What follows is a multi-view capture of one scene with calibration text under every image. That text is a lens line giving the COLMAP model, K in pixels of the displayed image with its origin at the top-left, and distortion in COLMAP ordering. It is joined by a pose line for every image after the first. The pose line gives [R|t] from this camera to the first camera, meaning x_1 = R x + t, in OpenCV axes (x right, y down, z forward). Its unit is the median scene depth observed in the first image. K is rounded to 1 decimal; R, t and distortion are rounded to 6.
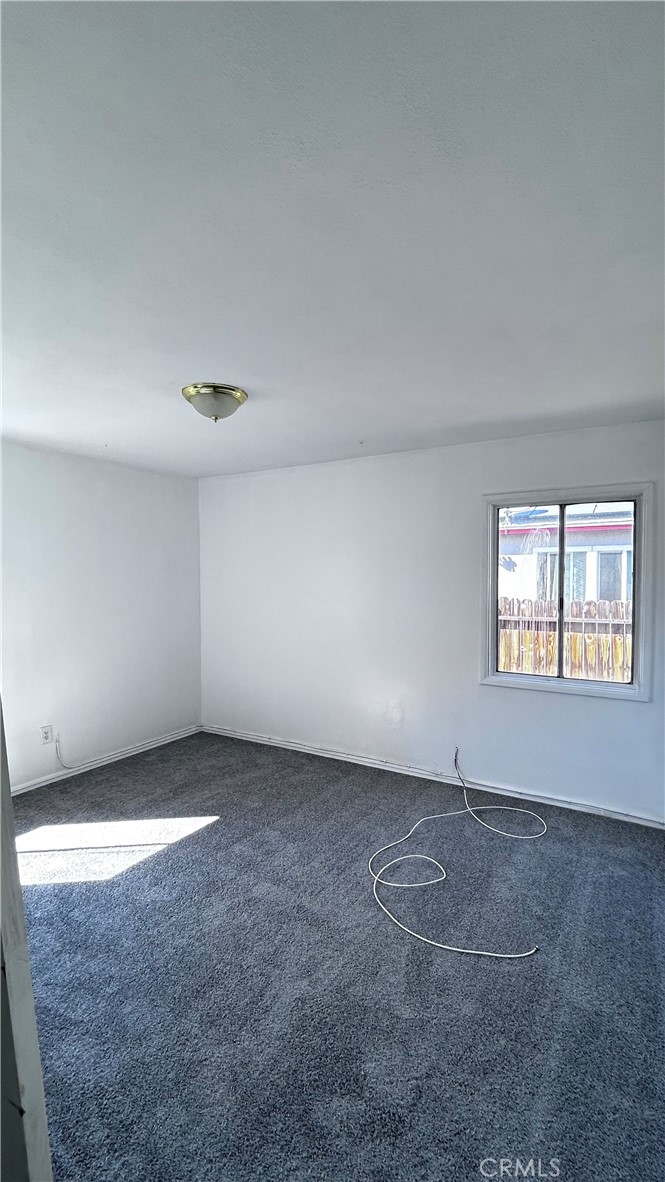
lens RADIAL K [[525.8, 0, 332.5], [0, 525.8, 591.0], [0, 0, 1]] dist [0.000570, 0.000674]
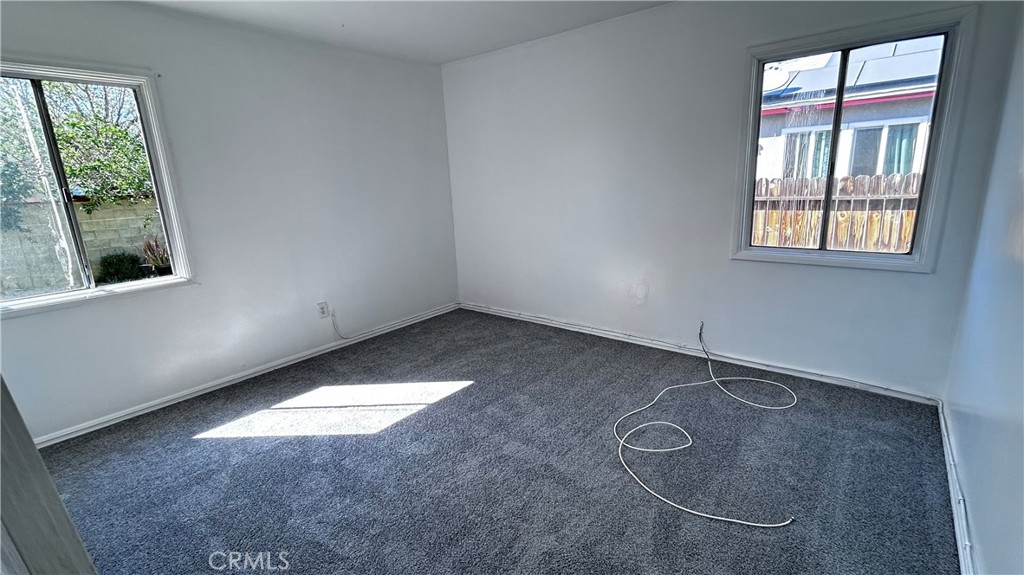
lens RADIAL K [[455.5, 0, 512.0], [0, 455.5, 287.5], [0, 0, 1]] dist [0.000570, 0.000674]
pose [[0.989583, -0.008298, -0.143725, 0.001377], [0.037976, 0.978024, 0.205005, 0.050277], [0.138865, -0.208328, 0.968151, 0.145247]]
